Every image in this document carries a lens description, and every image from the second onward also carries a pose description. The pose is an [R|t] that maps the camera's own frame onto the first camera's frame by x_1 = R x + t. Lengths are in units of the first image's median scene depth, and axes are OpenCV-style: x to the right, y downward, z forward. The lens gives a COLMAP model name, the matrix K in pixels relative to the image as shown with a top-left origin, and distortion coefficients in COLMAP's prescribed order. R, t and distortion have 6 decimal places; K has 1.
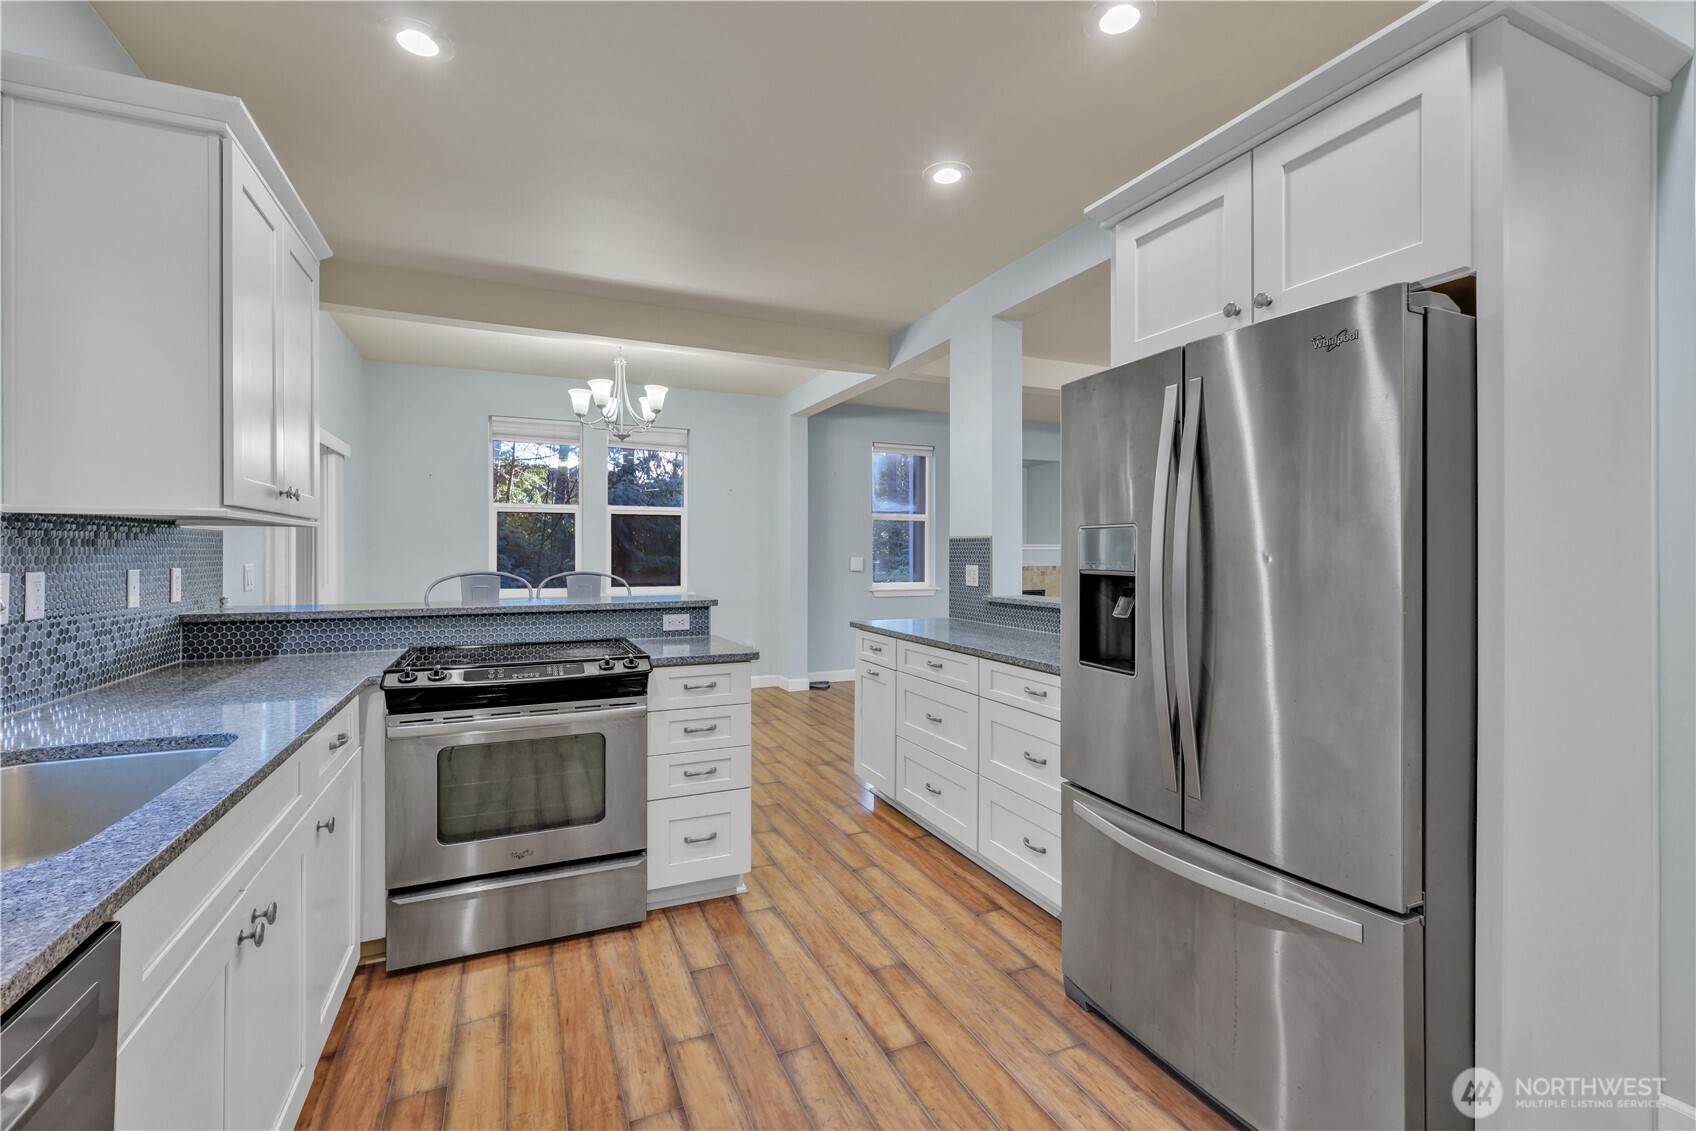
lens RADIAL K [[742.5, 0, 845.2], [0, 742.5, 565.1], [0, 0, 1]] dist [0.008432, 0.000323]
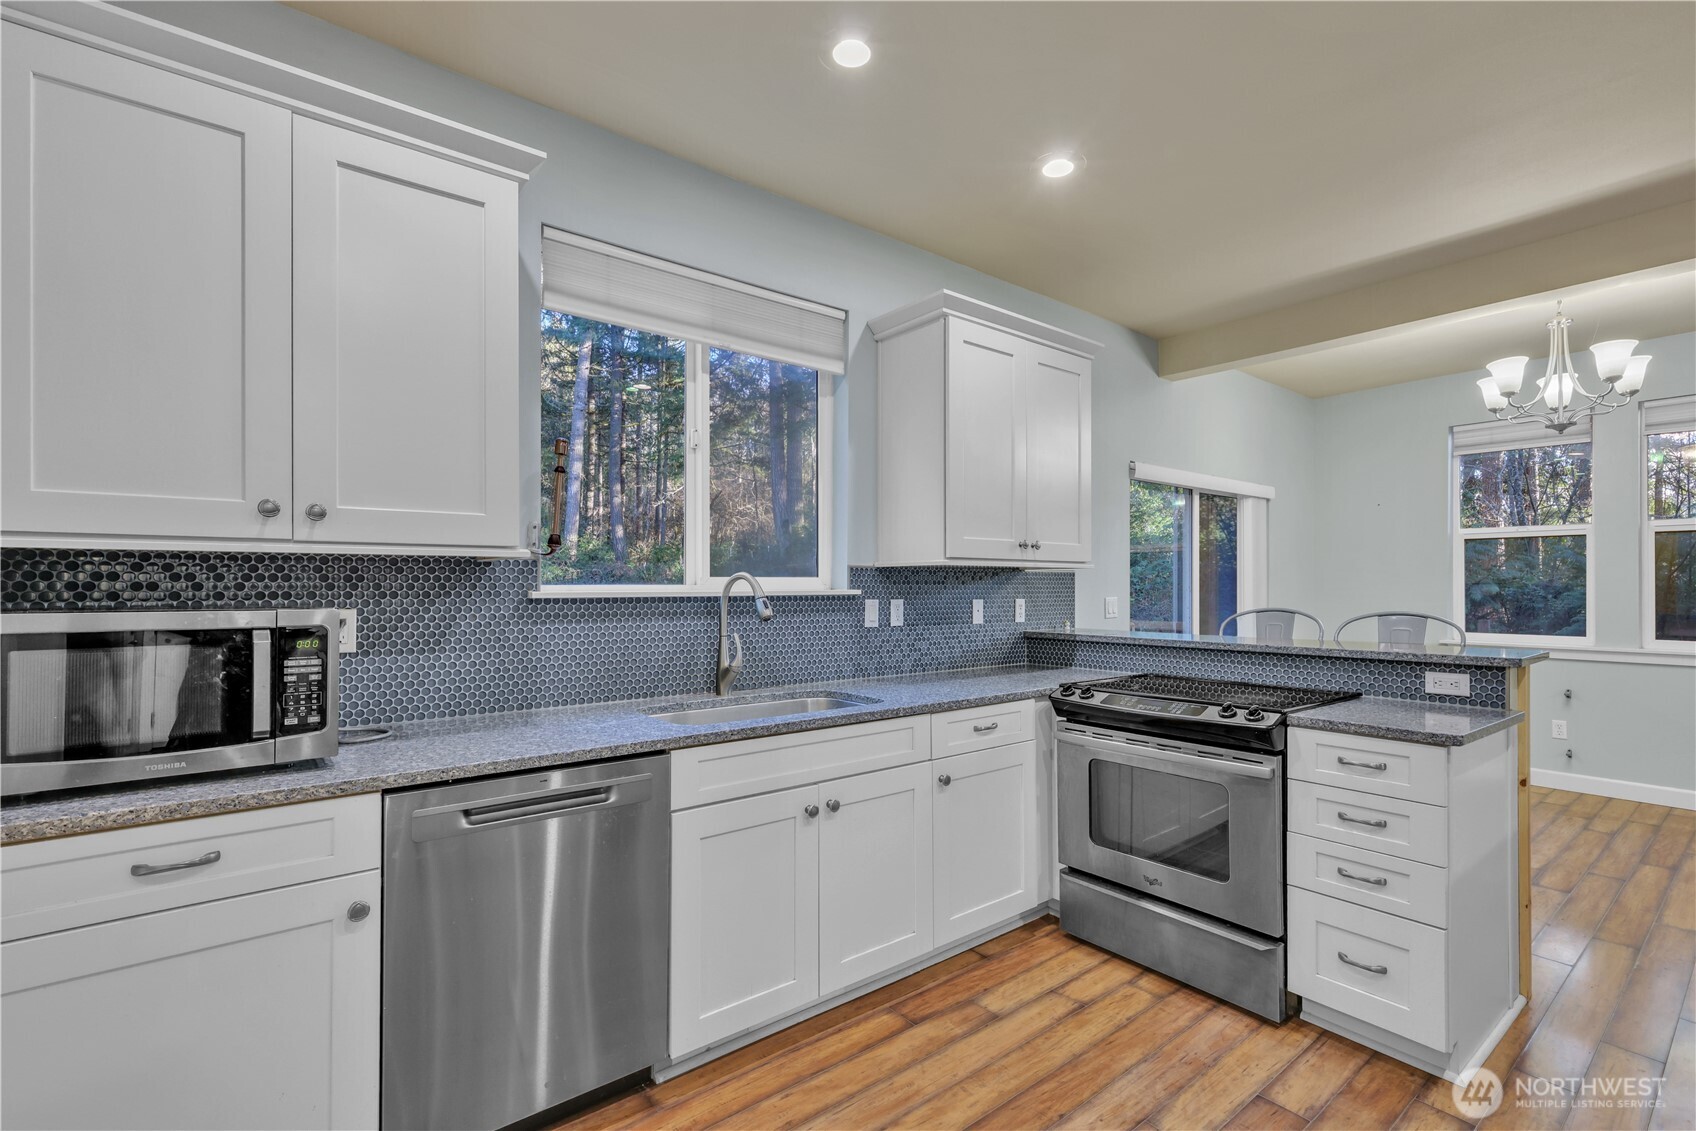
lens RADIAL K [[742.5, 0, 850.3], [0, 742.5, 597.3], [0, 0, 1]] dist [0.008432, 0.000323]
pose [[0.263571, 0.011979, -0.964566, 0.437902], [-0.017872, 0.999812, 0.007533, -0.005109], [0.964474, 0.015253, 0.263735, 0.312913]]
